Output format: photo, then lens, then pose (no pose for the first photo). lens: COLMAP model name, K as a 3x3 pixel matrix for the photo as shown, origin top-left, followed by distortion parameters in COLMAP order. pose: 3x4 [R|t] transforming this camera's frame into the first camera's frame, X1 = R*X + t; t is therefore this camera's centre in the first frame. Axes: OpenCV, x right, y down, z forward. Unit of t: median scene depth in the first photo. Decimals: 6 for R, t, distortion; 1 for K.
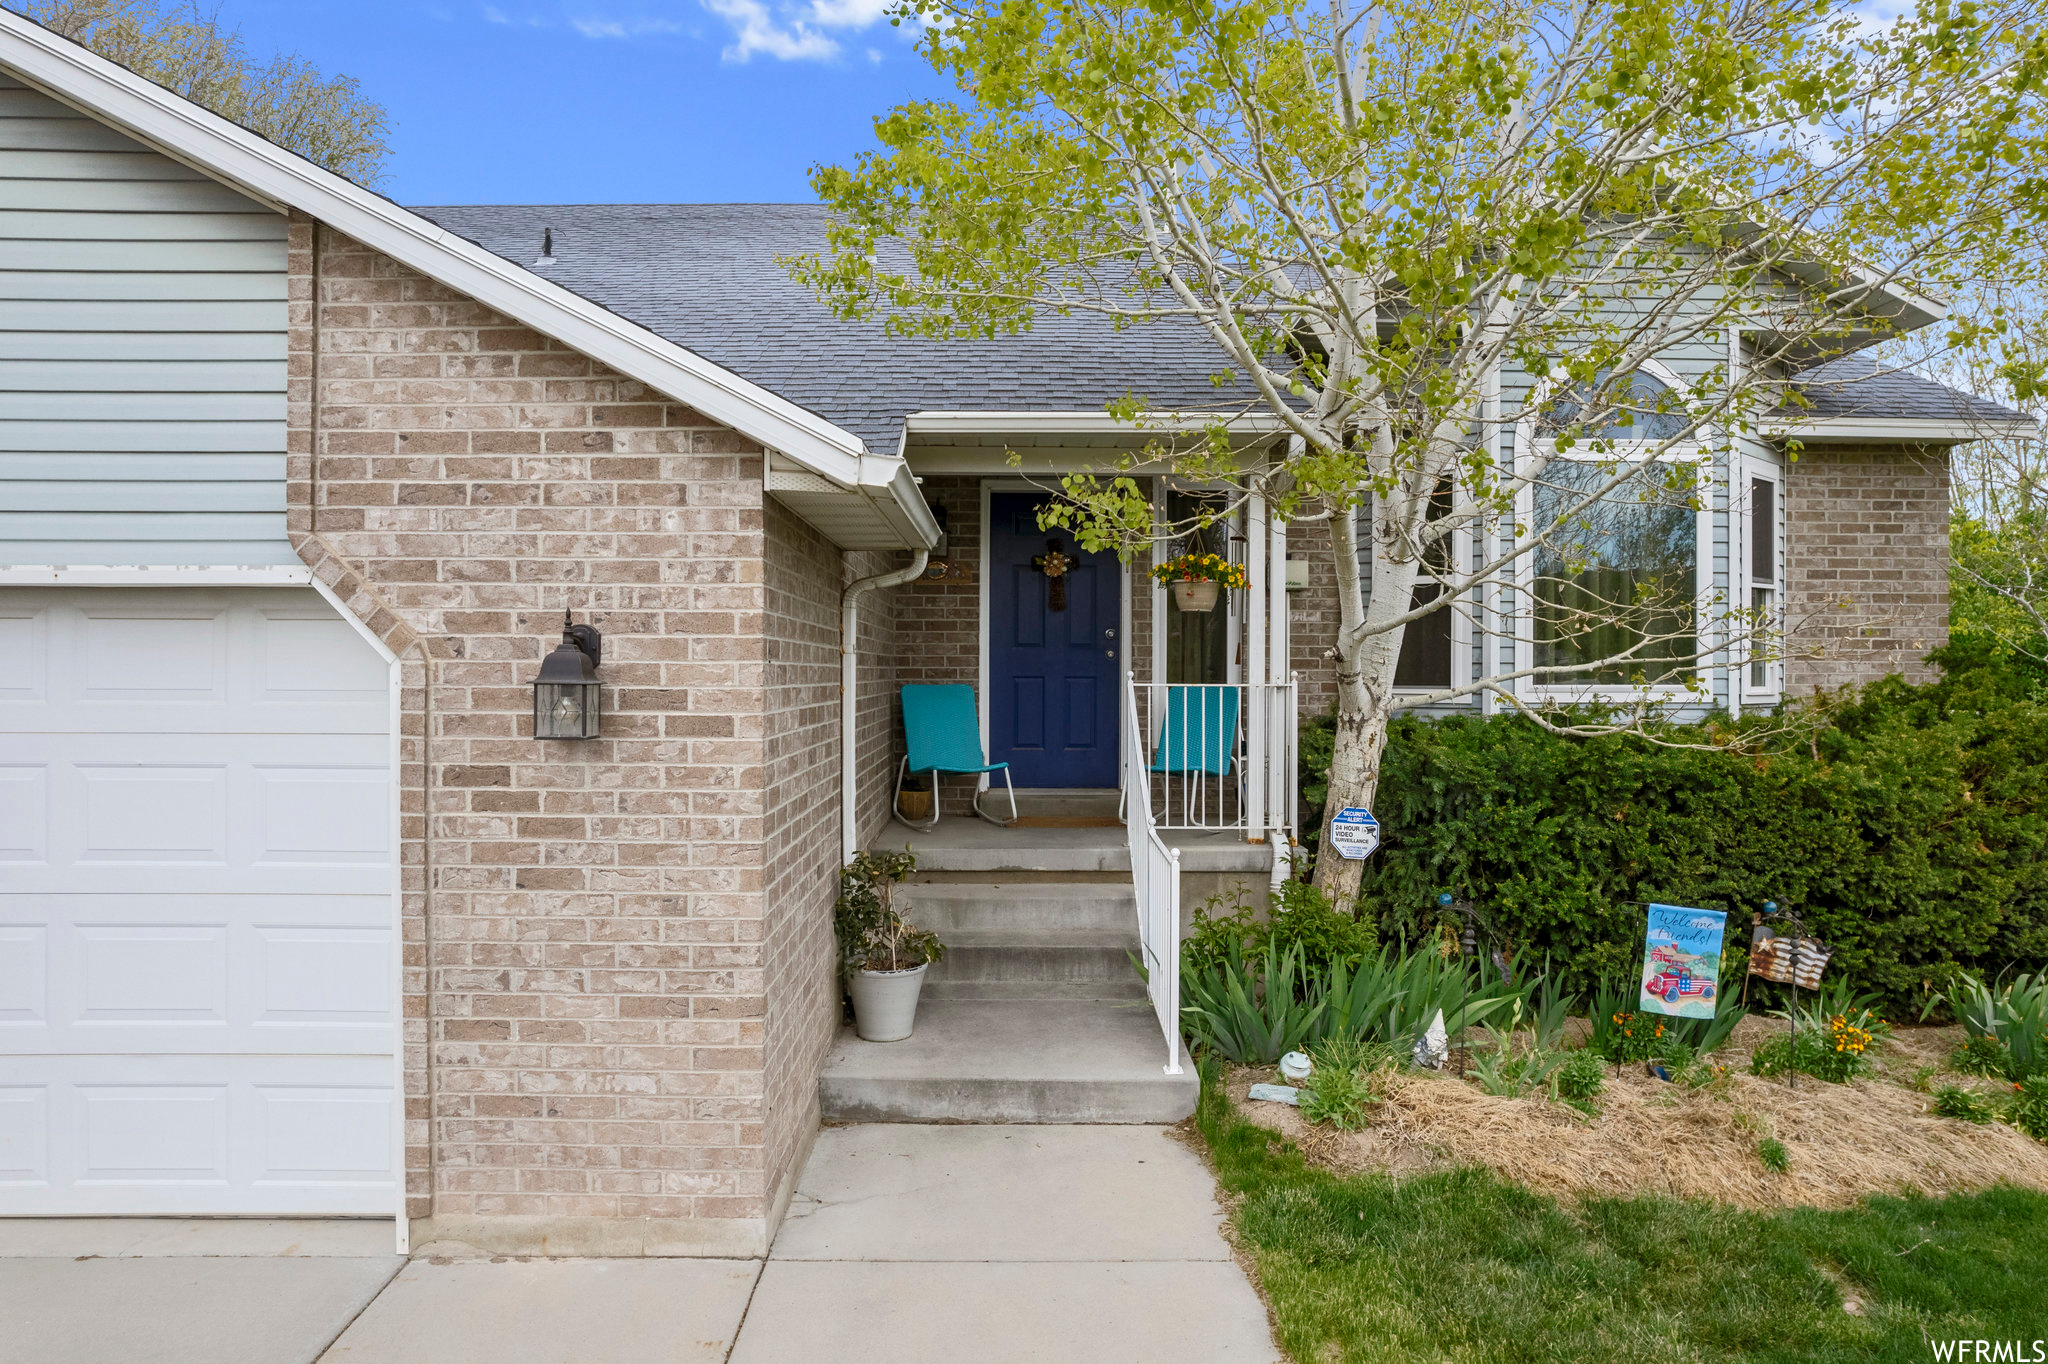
lens RADIAL K [[1313.4, 0, 1027.5], [0, 1313.4, 690.0], [0, 0, 1]] dist [-0.066028, 0.057359]
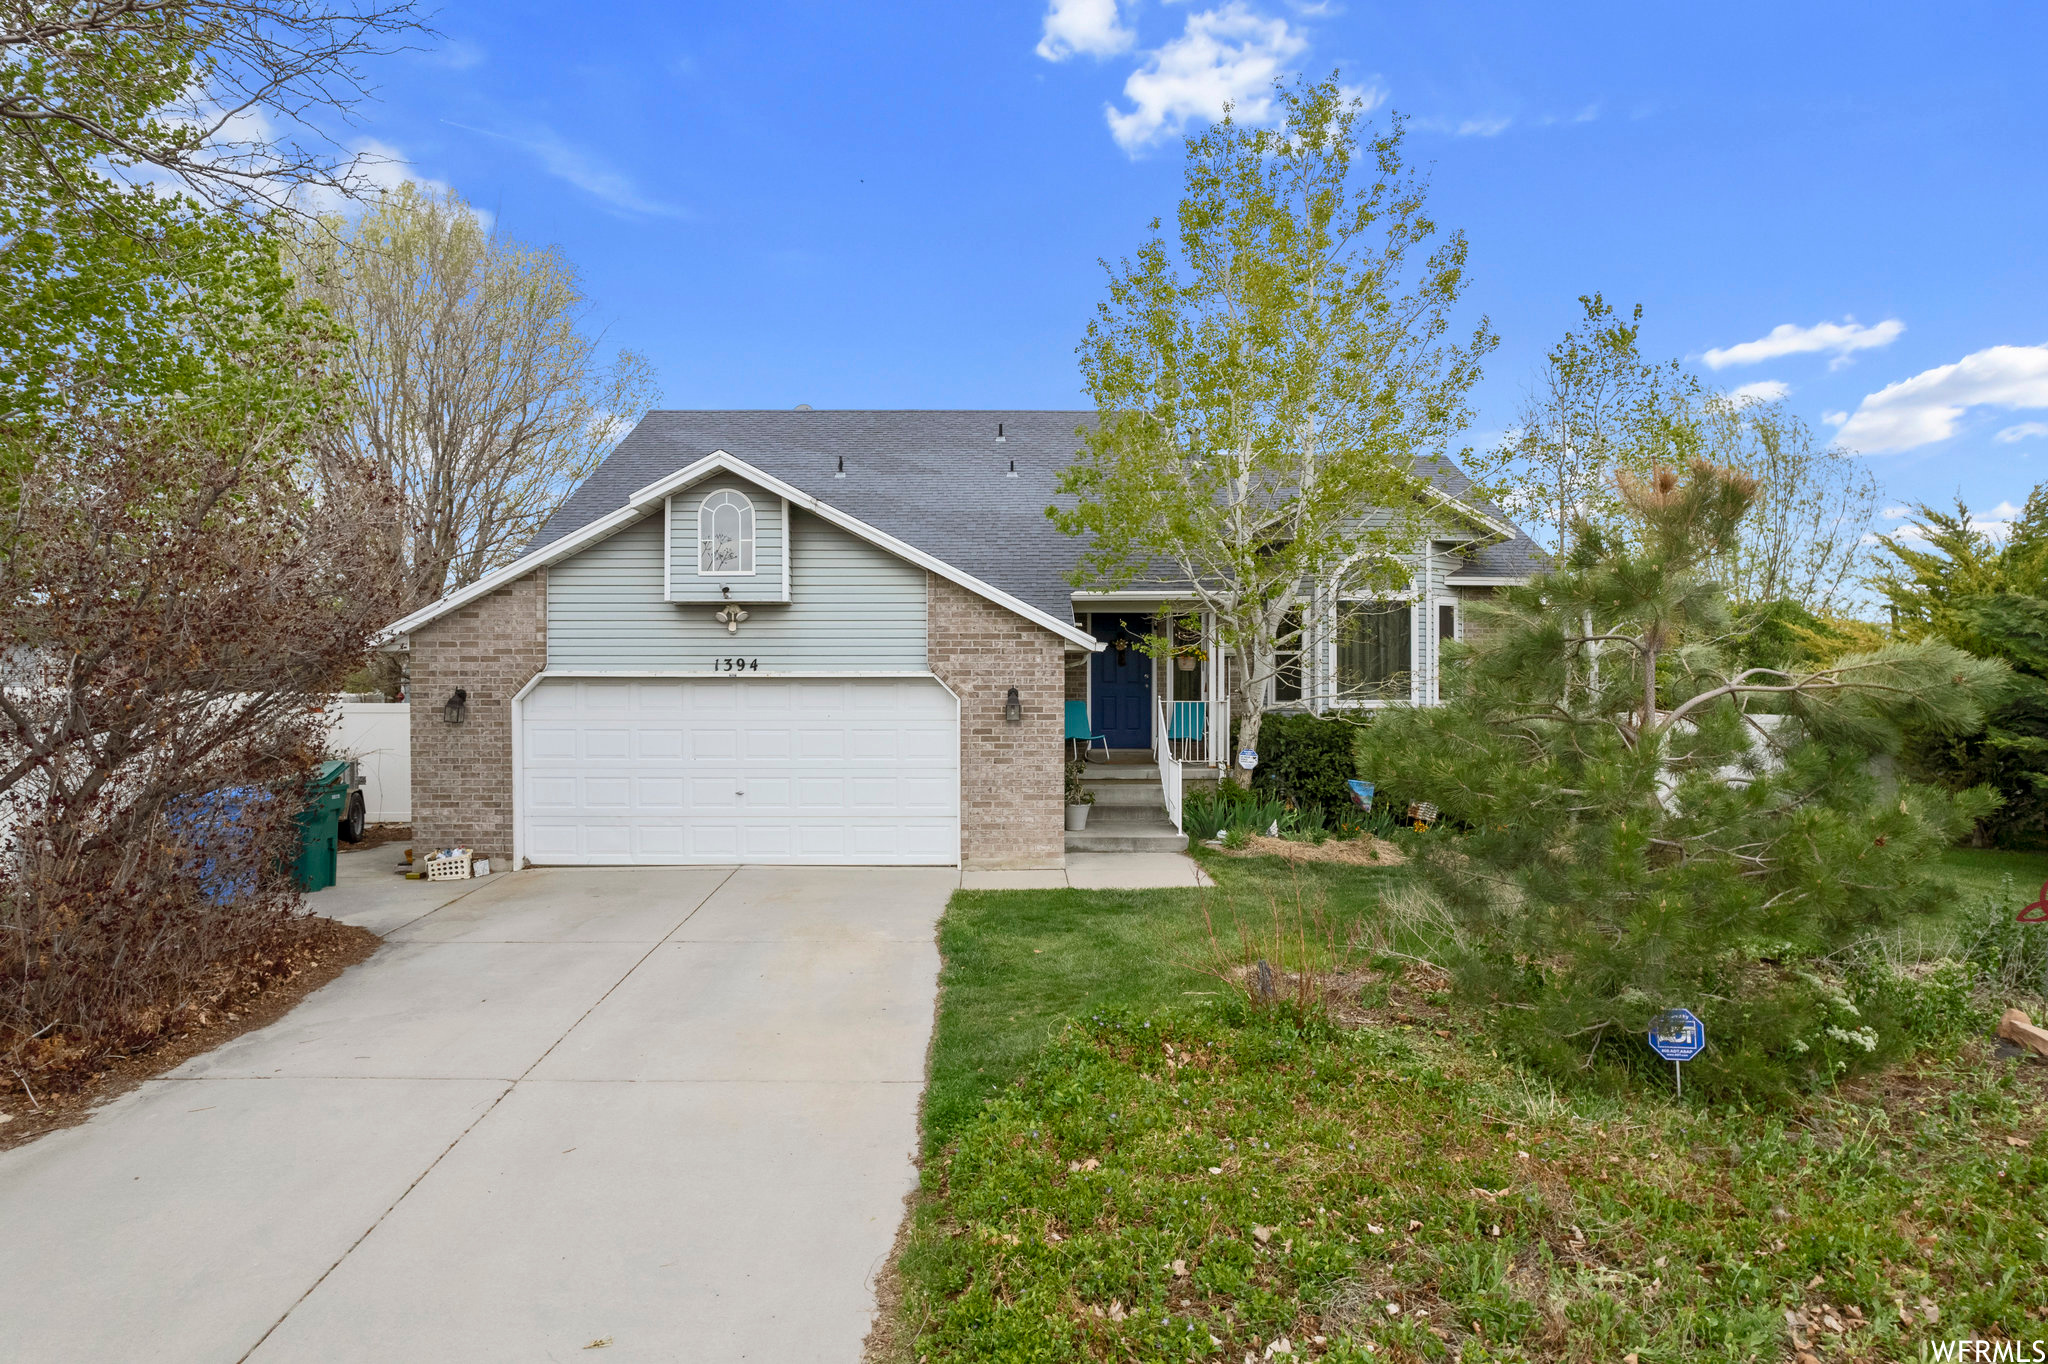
lens RADIAL K [[1313.4, 0, 1016.7], [0, 1313.4, 679.1], [0, 0, 1]] dist [-0.066028, 0.057359]
pose [[0.999989, -0.004479, -0.001461, -0.248234], [0.004463, 0.999930, -0.010938, -0.027513], [0.001510, 0.010931, 0.999939, -1.940732]]
